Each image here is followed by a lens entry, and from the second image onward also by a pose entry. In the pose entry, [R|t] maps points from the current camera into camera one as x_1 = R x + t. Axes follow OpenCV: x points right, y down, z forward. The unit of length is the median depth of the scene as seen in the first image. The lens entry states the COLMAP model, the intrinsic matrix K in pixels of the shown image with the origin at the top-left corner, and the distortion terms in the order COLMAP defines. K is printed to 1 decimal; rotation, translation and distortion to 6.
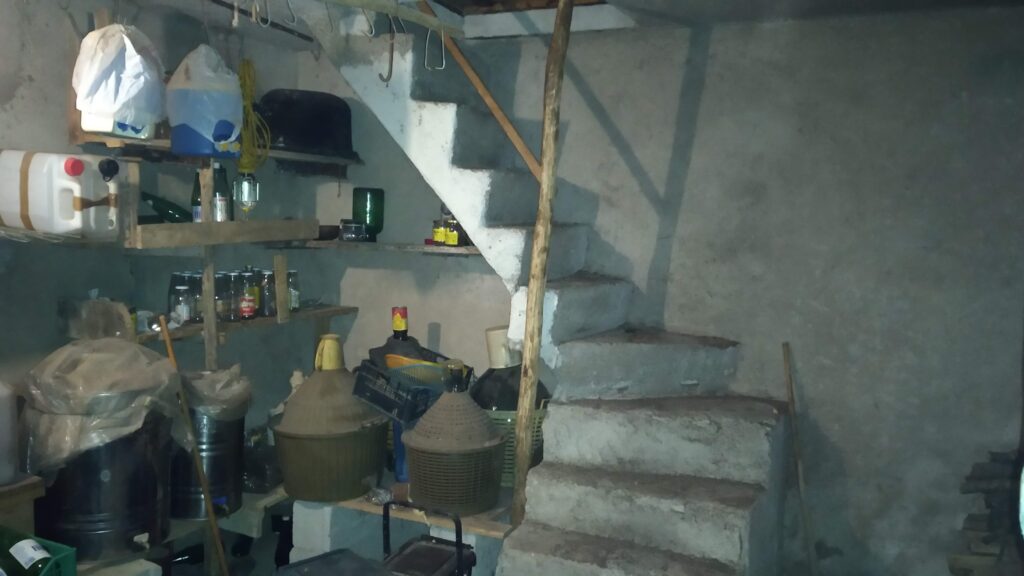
lens RADIAL K [[801.3, 0, 511.7], [0, 801.3, 284.3], [0, 0, 1]] dist [0.060282, -0.069497]
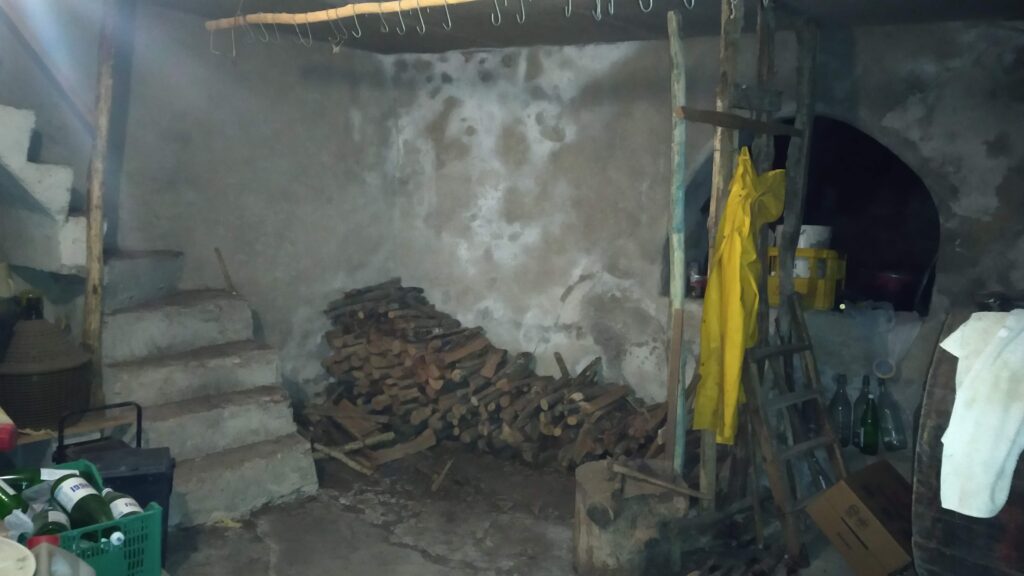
lens RADIAL K [[801.3, 0, 512.4], [0, 801.3, 289.3], [0, 0, 1]] dist [0.060282, -0.069497]
pose [[0.303862, -0.135013, 0.943101, -0.910199], [0.053079, 0.990769, 0.124735, -0.005767], [-0.951236, 0.012156, 0.308223, 0.066841]]
